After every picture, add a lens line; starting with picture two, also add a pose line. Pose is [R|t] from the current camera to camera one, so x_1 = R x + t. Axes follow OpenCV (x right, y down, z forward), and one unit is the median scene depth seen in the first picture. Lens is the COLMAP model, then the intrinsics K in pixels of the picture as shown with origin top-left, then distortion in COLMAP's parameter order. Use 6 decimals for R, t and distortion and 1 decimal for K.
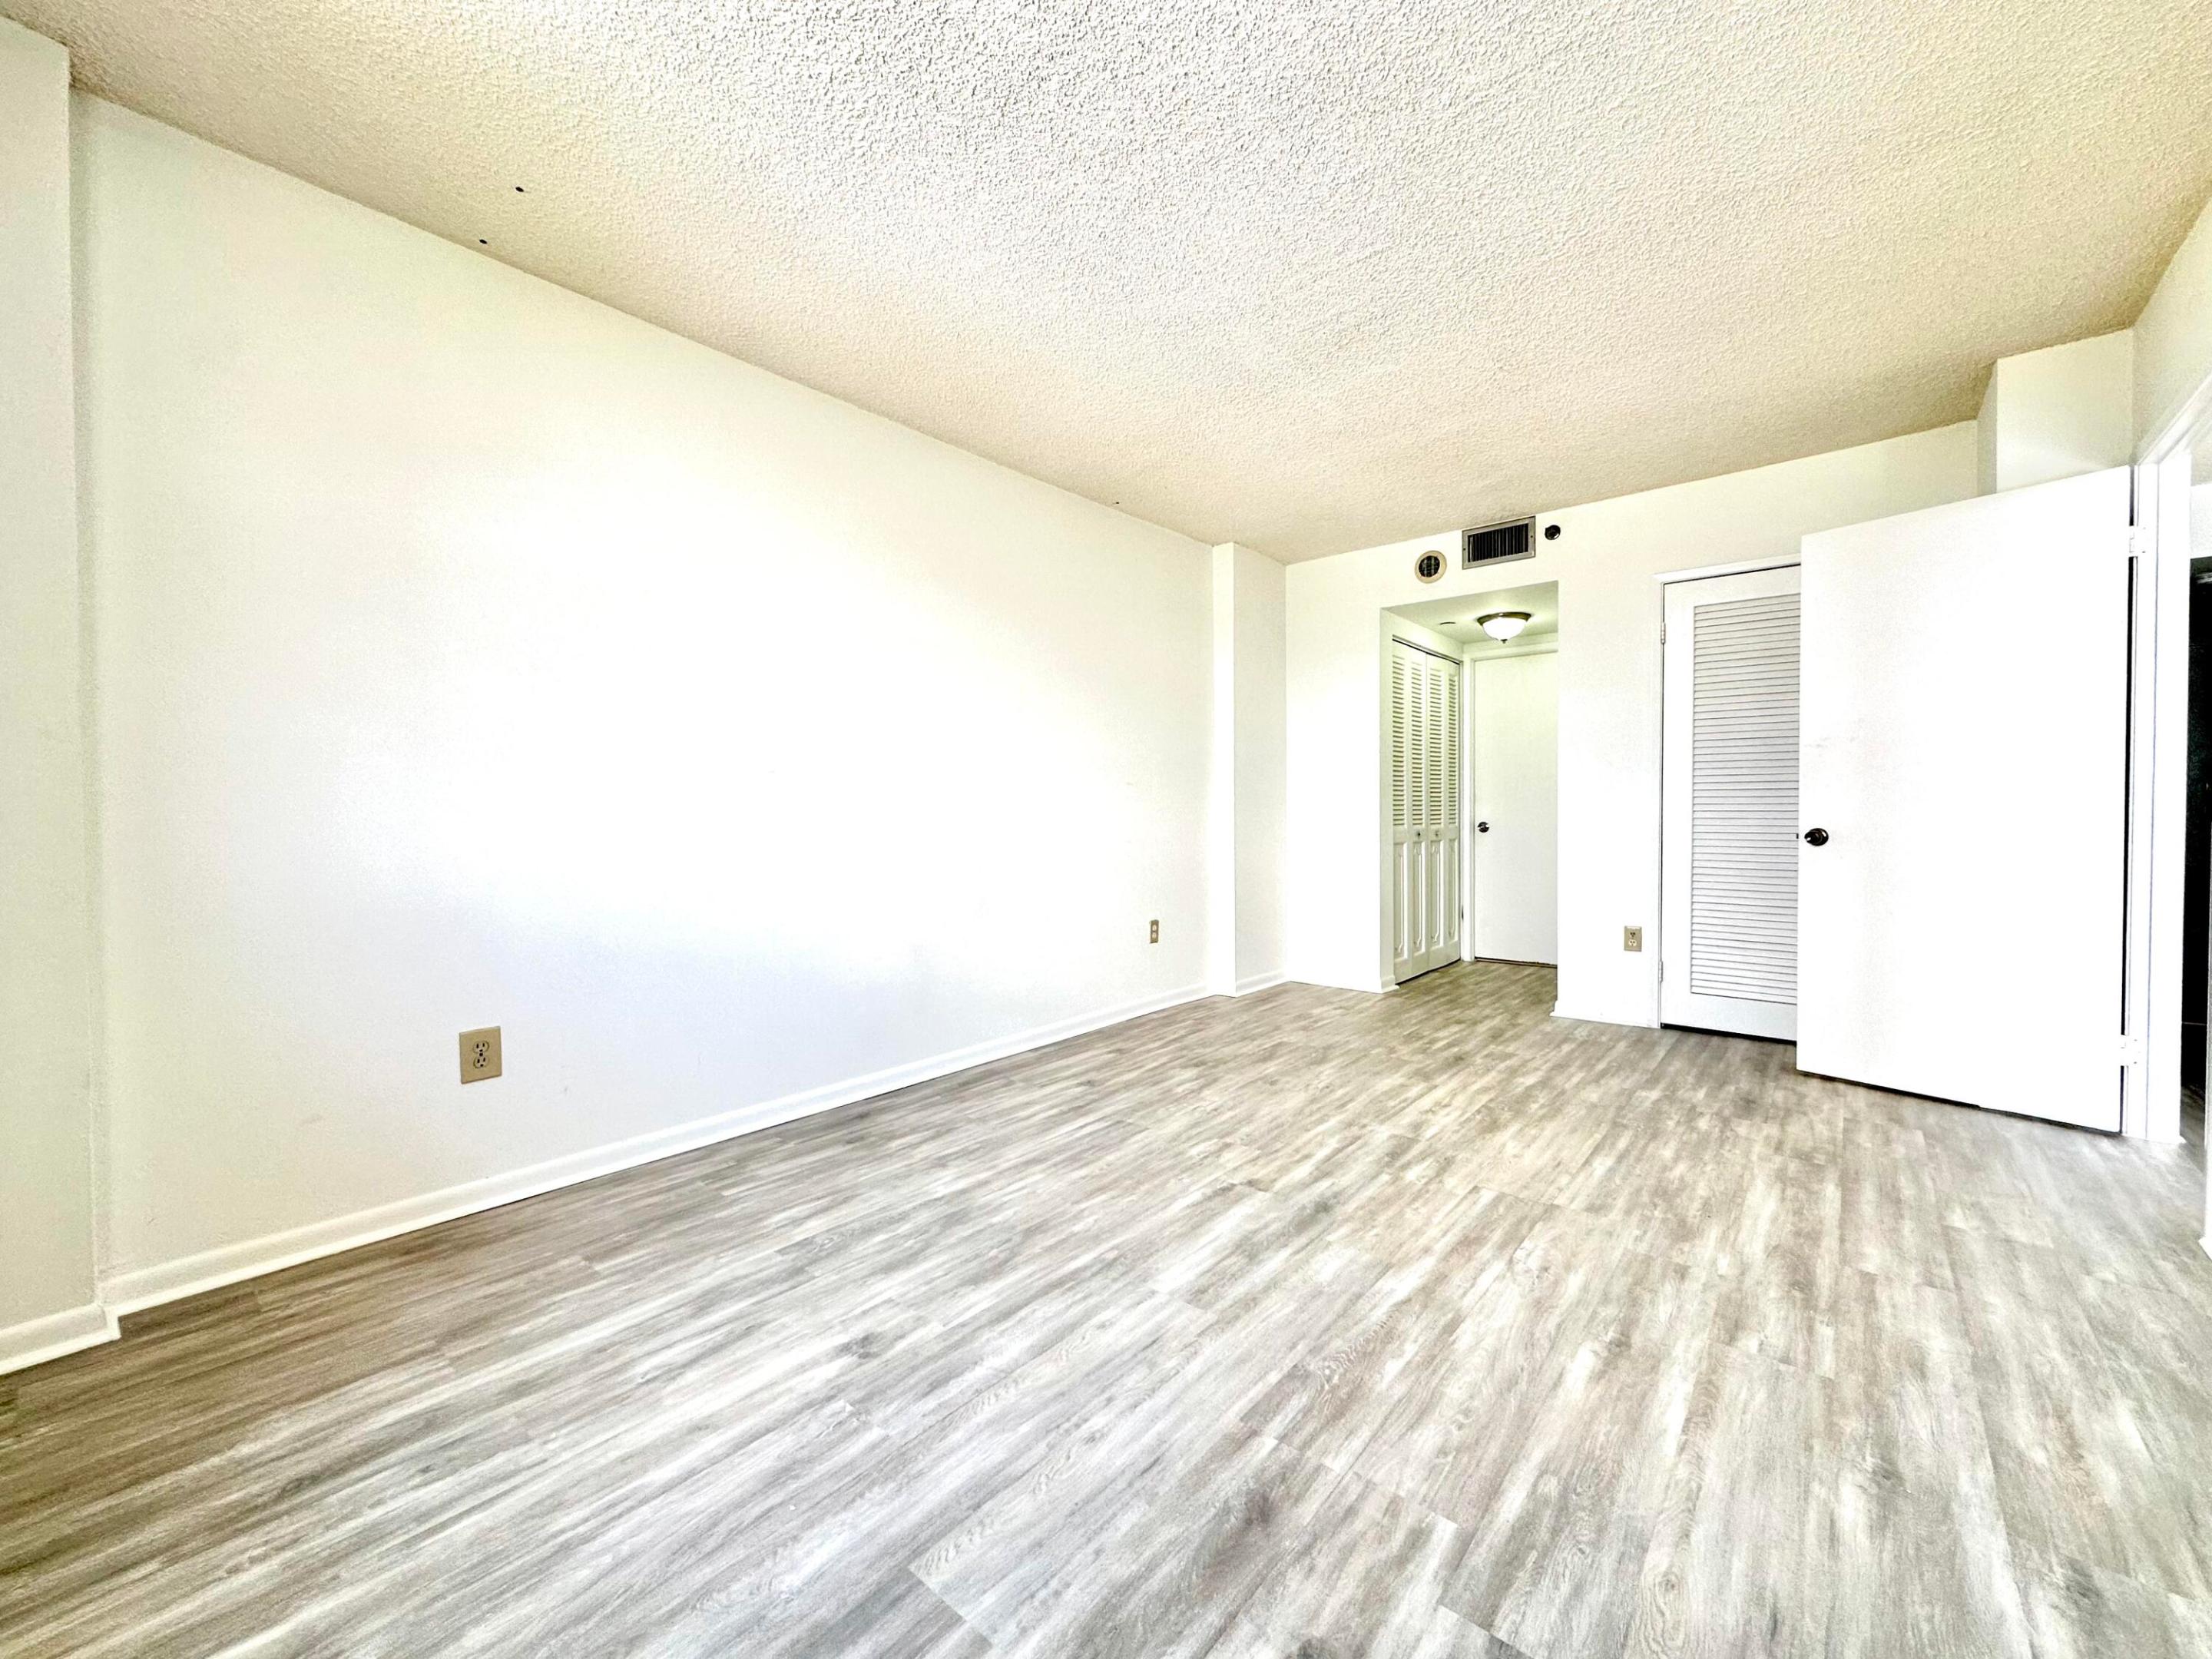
lens RADIAL K [[883.7, 0, 1106.0], [0, 883.7, 823.8], [0, 0, 1]] dist [-0.004643, 0.000382]
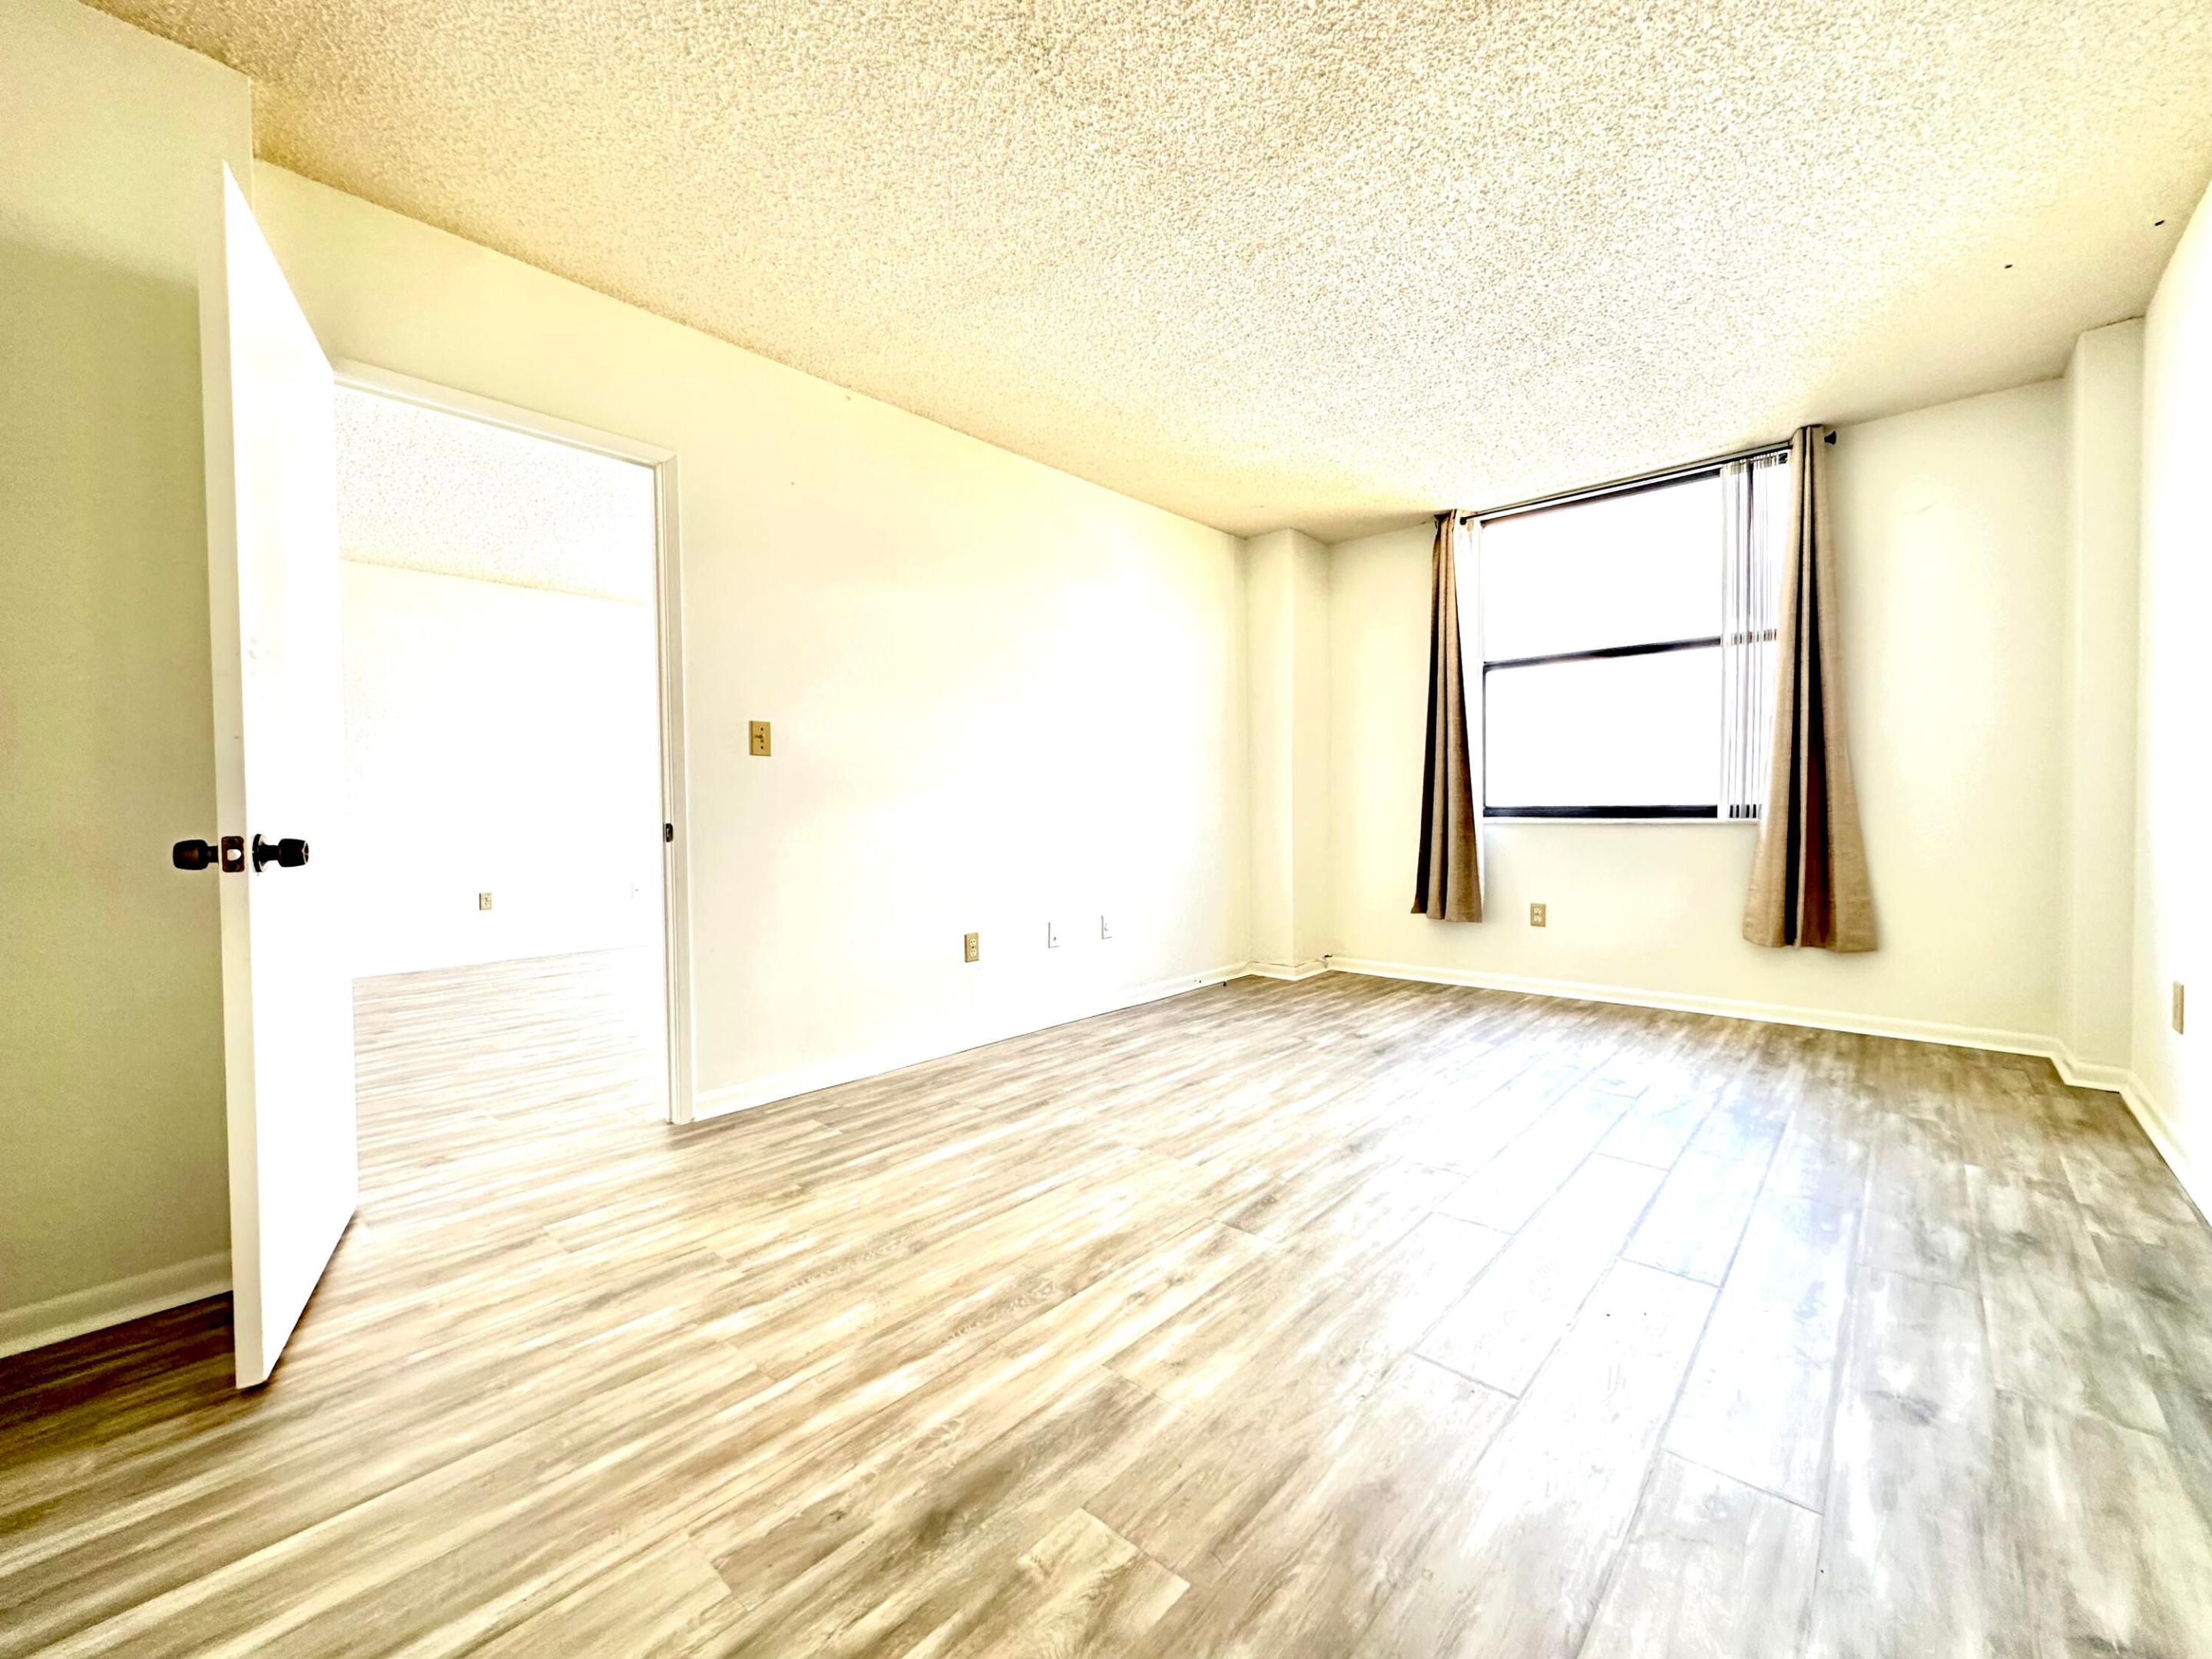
lens RADIAL K [[883.7, 0, 1107.7], [0, 883.7, 825.8], [0, 0, 1]] dist [-0.004643, 0.000382]
pose [[-0.999180, 0.018575, 0.035973, 0.445993], [0.019827, 0.999199, 0.034772, -0.008726], [-0.035299, 0.035457, -0.998748, 1.848174]]
